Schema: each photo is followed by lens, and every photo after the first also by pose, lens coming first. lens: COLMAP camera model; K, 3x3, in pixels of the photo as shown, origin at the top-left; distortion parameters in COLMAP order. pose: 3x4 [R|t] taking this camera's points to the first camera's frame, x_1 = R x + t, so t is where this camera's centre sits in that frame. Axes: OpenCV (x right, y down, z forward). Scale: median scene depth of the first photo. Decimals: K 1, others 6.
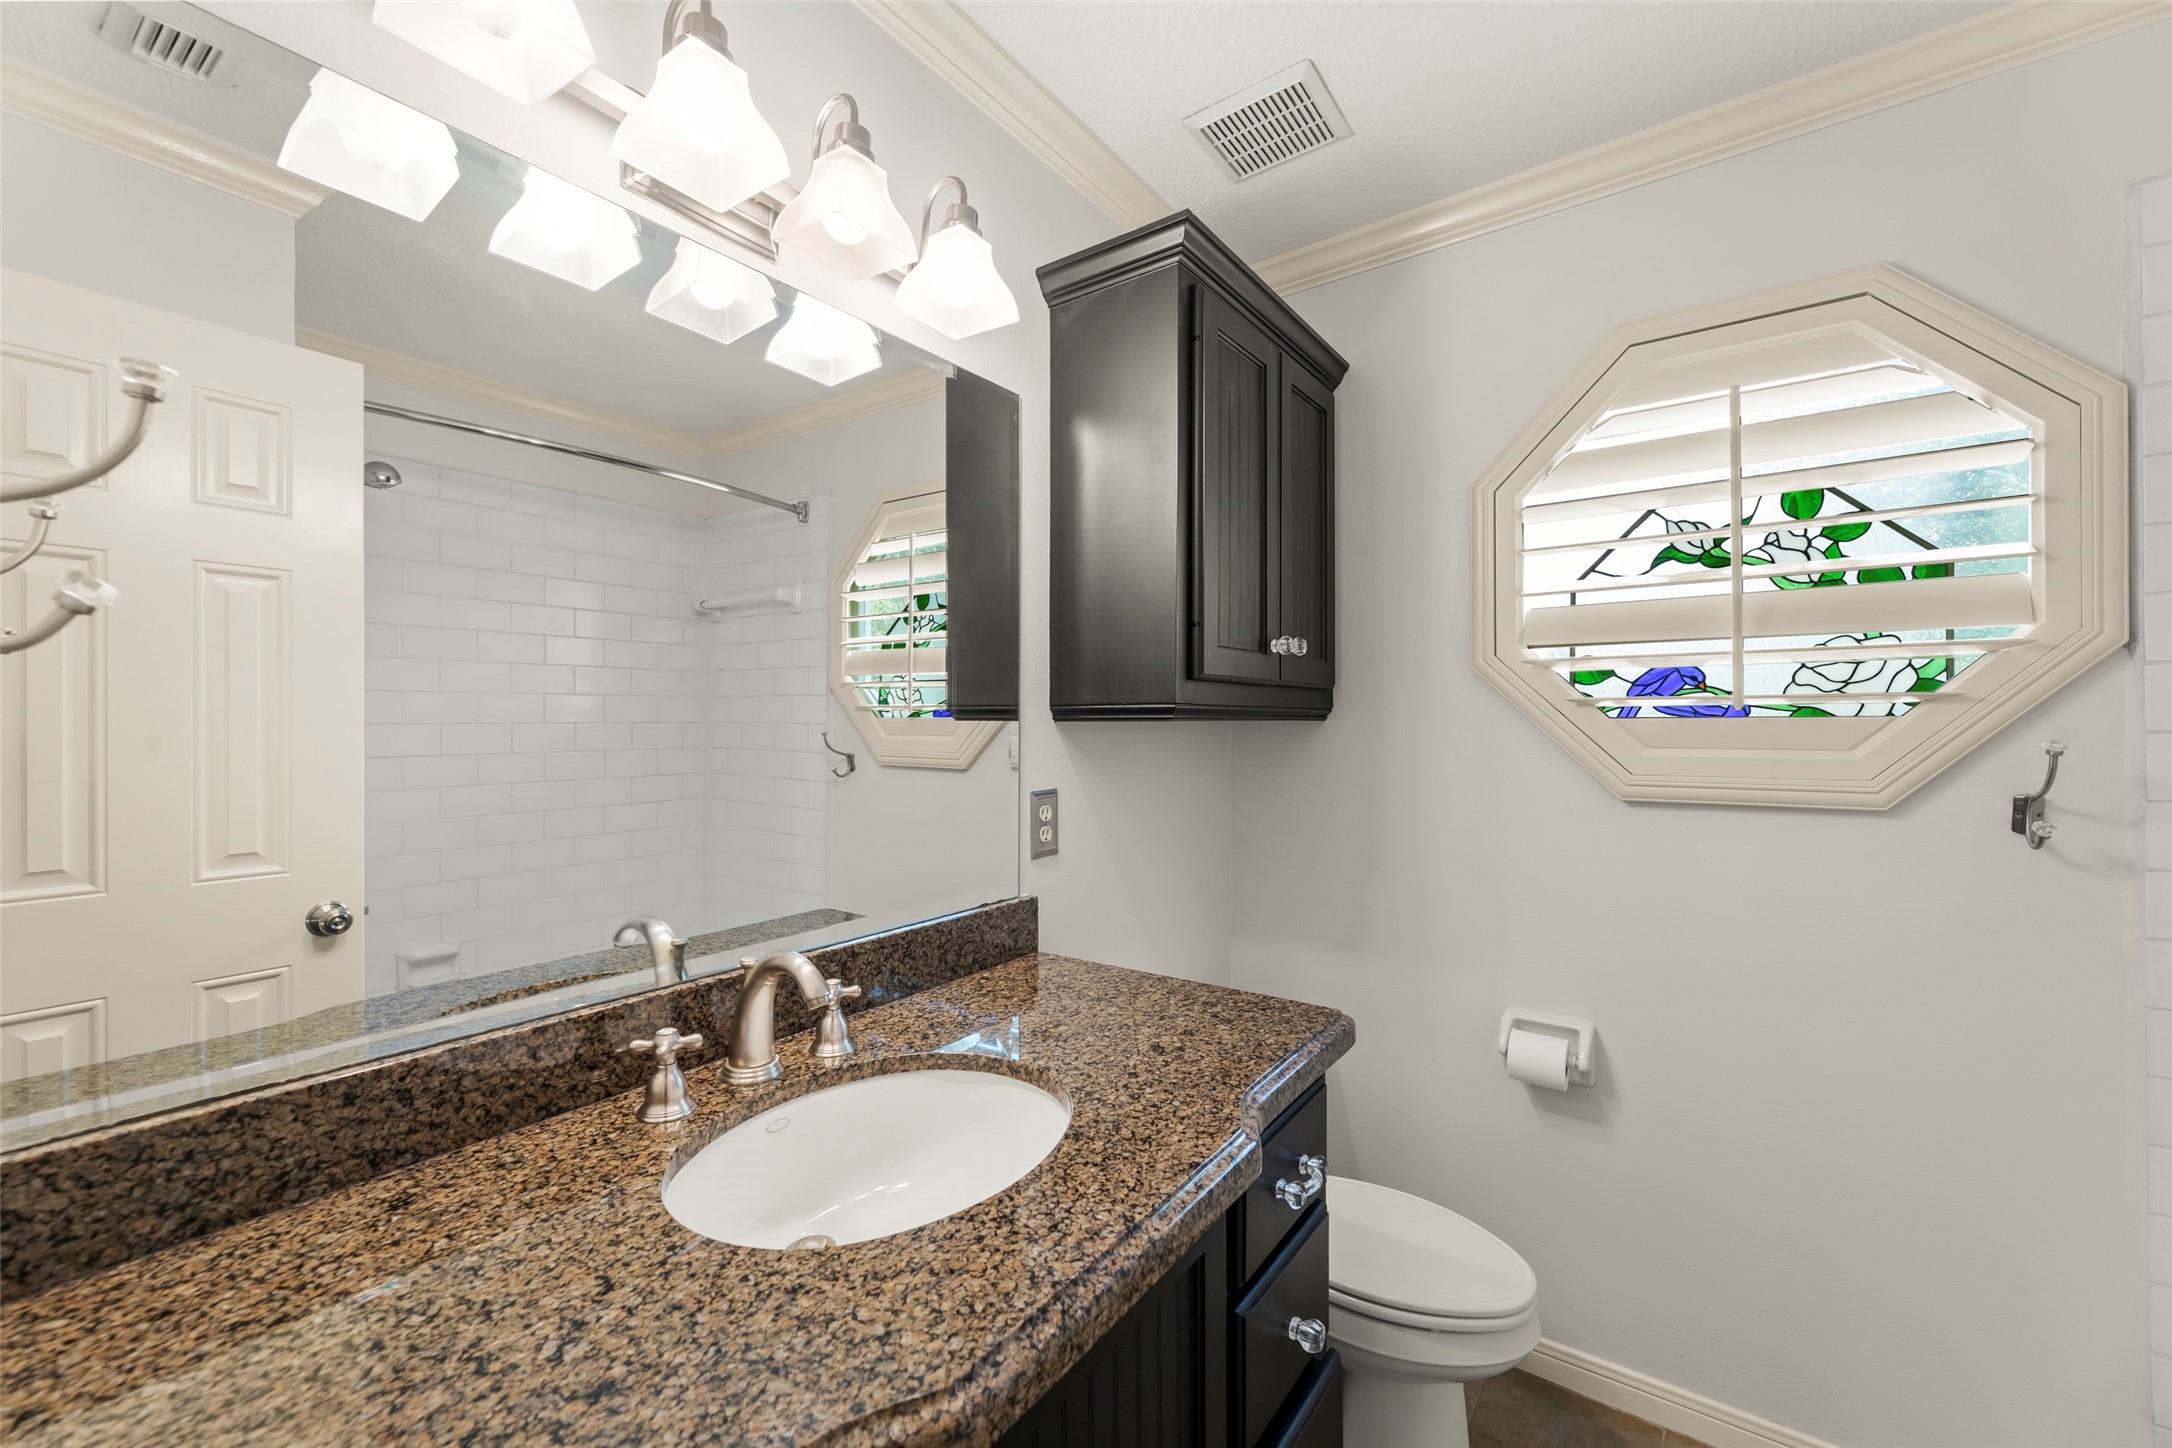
lens RADIAL K [[874.4, 0, 1079.0], [0, 874.4, 728.0], [0, 0, 1]] dist [0.000697, -0.000708]
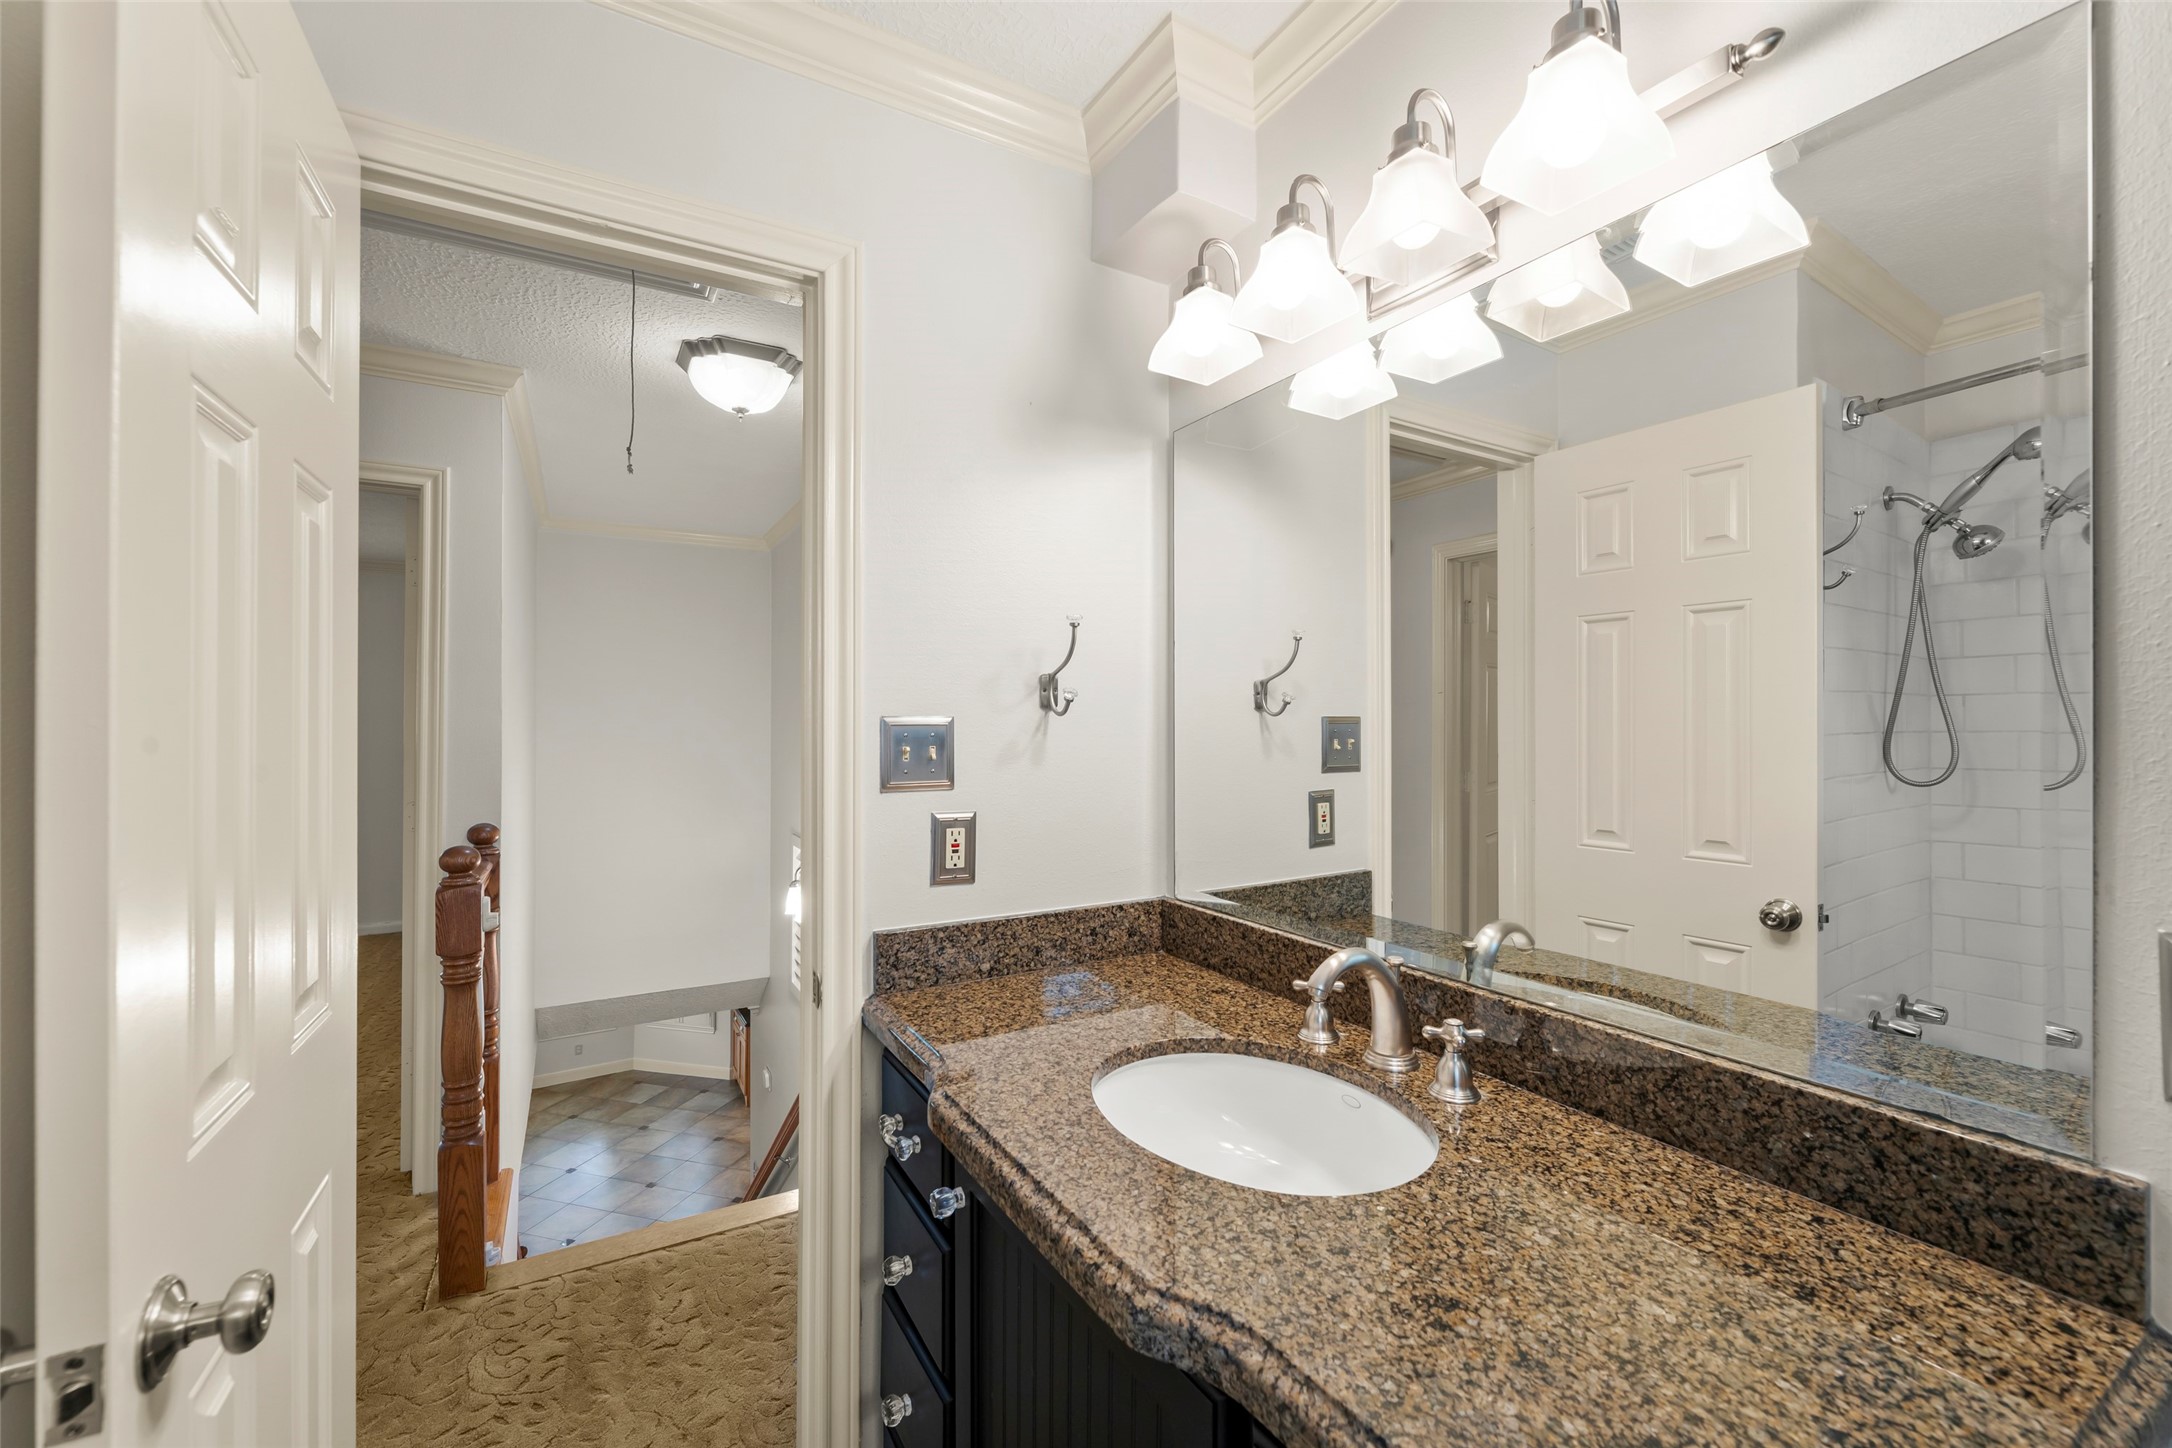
lens RADIAL K [[874.4, 0, 1081.5], [0, 874.4, 717.5], [0, 0, 1]] dist [0.000697, -0.000708]
pose [[-0.400639, -0.000818, -0.916235, 0.718460], [-0.000684, 1.000000, -0.000594, -0.036303], [0.916236, 0.000389, -0.400640, 0.975792]]
